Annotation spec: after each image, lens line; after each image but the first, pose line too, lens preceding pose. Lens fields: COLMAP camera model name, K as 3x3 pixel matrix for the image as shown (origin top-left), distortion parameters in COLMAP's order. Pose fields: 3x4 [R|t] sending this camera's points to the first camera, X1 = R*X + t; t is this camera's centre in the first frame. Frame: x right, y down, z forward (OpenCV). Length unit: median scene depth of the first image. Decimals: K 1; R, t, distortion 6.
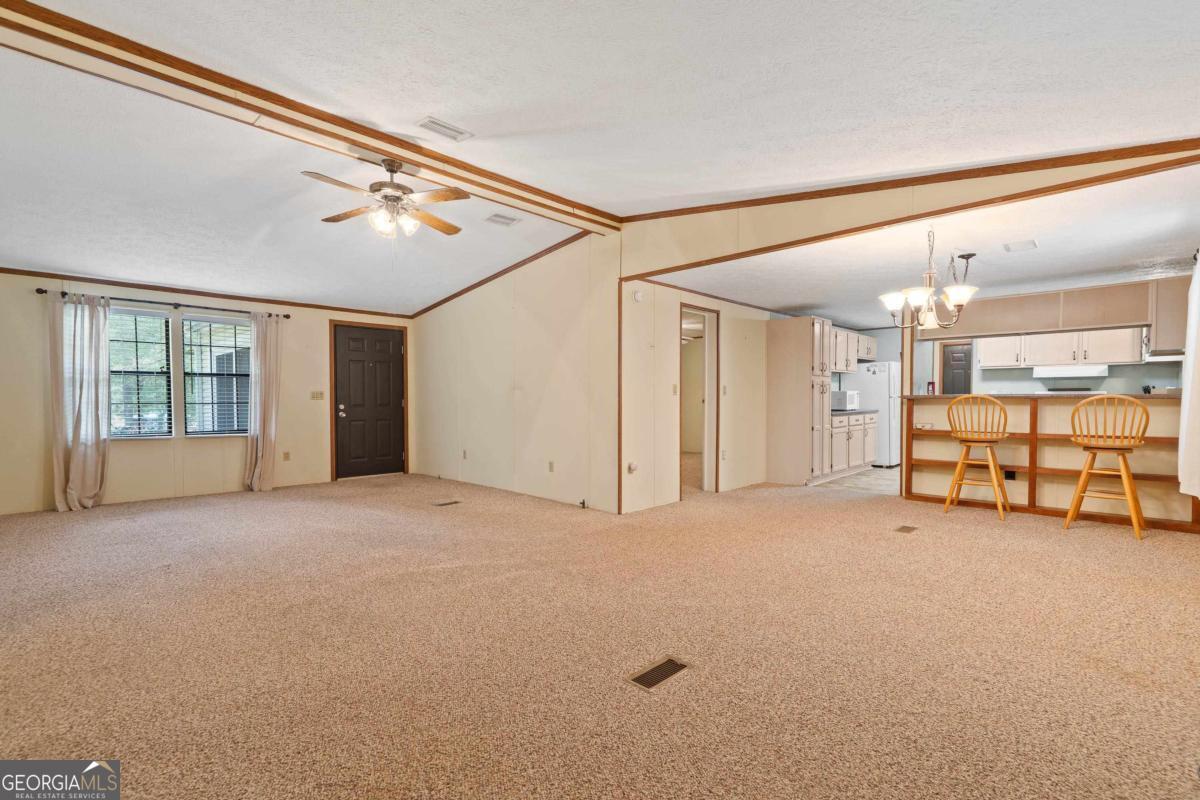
lens RADIAL K [[532.8, 0, 604.6], [0, 532.8, 405.6], [0, 0, 1]] dist [-0.000834, 0.000017]
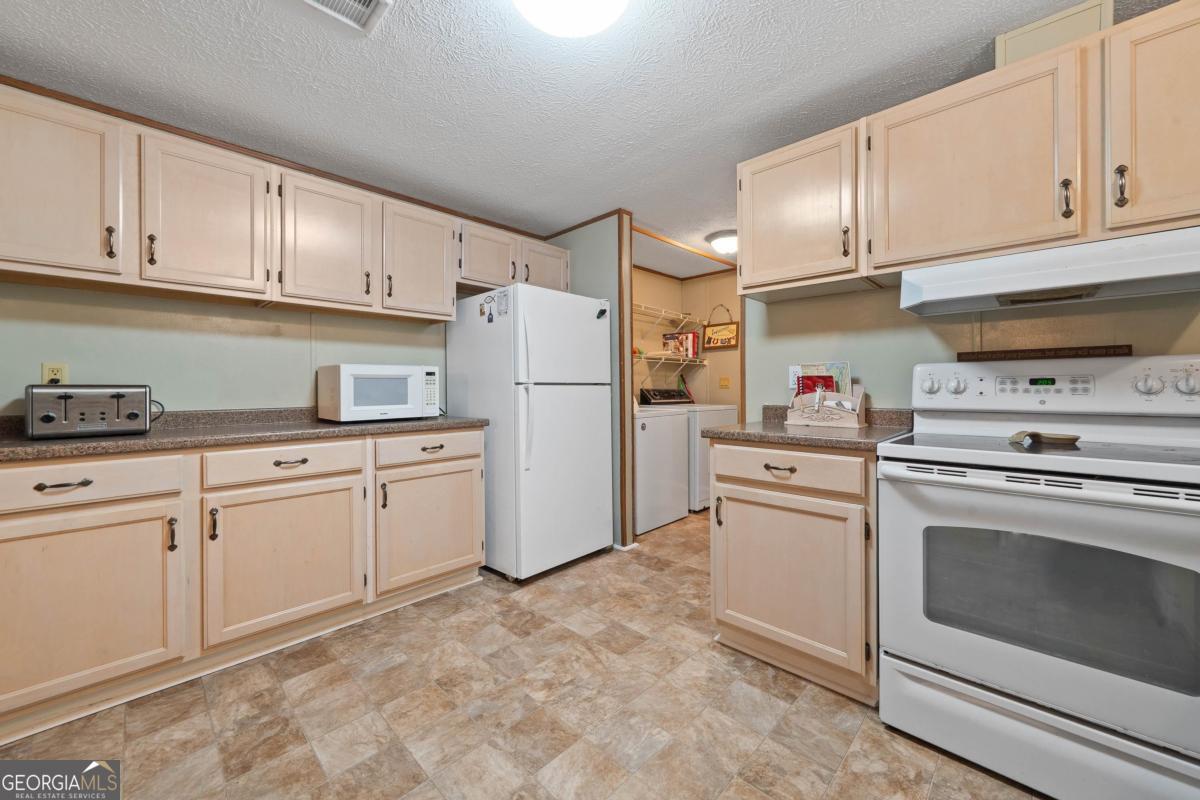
lens RADIAL K [[449.1, 0, 595.7], [0, 449.1, 390.7], [0, 0, 1]] dist [0.002137, -0.000091]
pose [[0.999987, 0.003078, -0.003985, 0.643859], [-0.003124, 0.999928, -0.011557, -0.008915], [0.003949, 0.011570, 0.999925, 0.763256]]
